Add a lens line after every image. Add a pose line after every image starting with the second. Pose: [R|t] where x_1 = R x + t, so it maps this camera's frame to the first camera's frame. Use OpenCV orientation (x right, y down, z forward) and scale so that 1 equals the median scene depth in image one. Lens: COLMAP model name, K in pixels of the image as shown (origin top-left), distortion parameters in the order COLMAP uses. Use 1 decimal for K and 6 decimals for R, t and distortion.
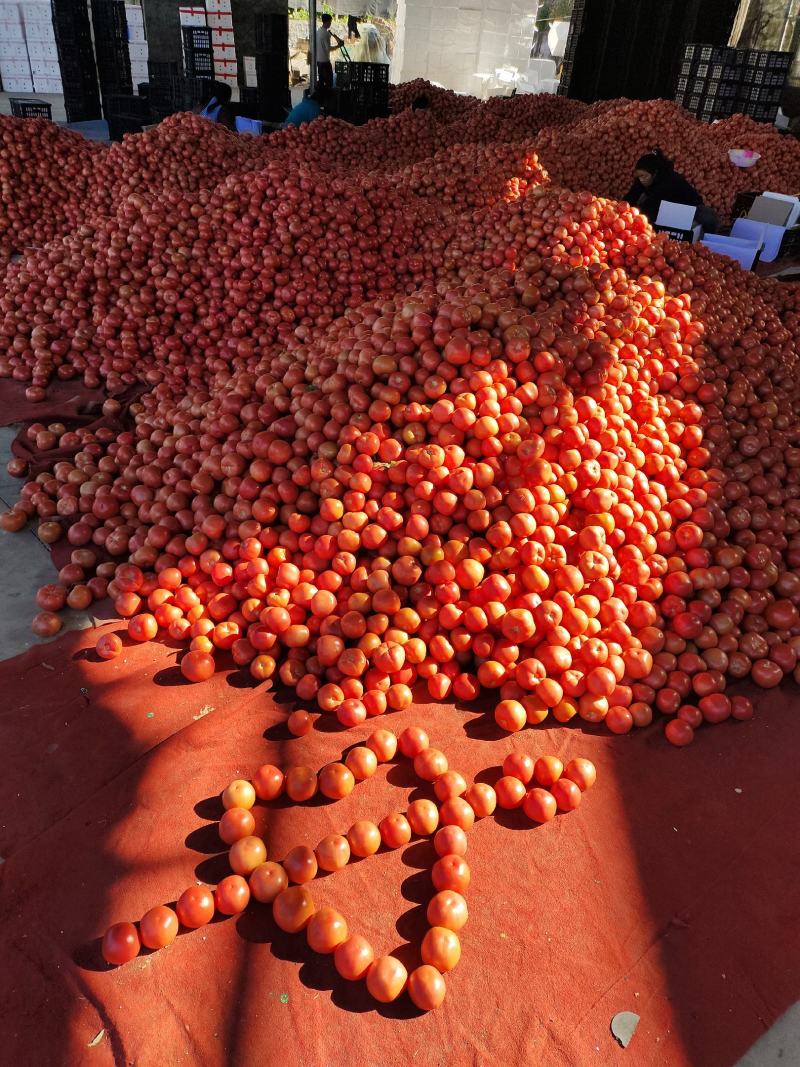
lens RADIAL K [[818.4, 0, 405.6], [0, 818.4, 532.9], [0, 0, 1]] dist [0.066952, -0.068887]
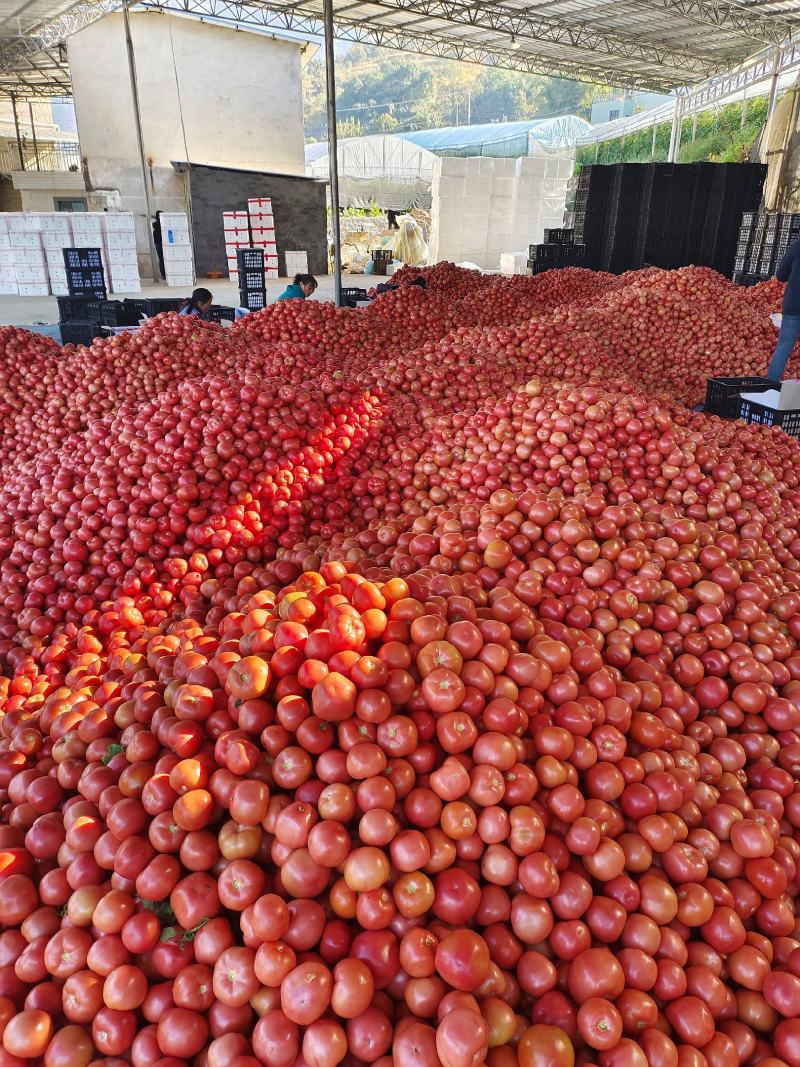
lens RADIAL K [[819.4, 0, 396.1], [0, 819.4, 531.1], [0, 0, 1]] dist [0.067096, -0.070063]
pose [[0.996249, -0.031501, -0.080596, 0.084343], [0.016147, 0.982700, -0.184500, -0.123116], [0.085013, 0.182507, 0.979522, 0.215619]]
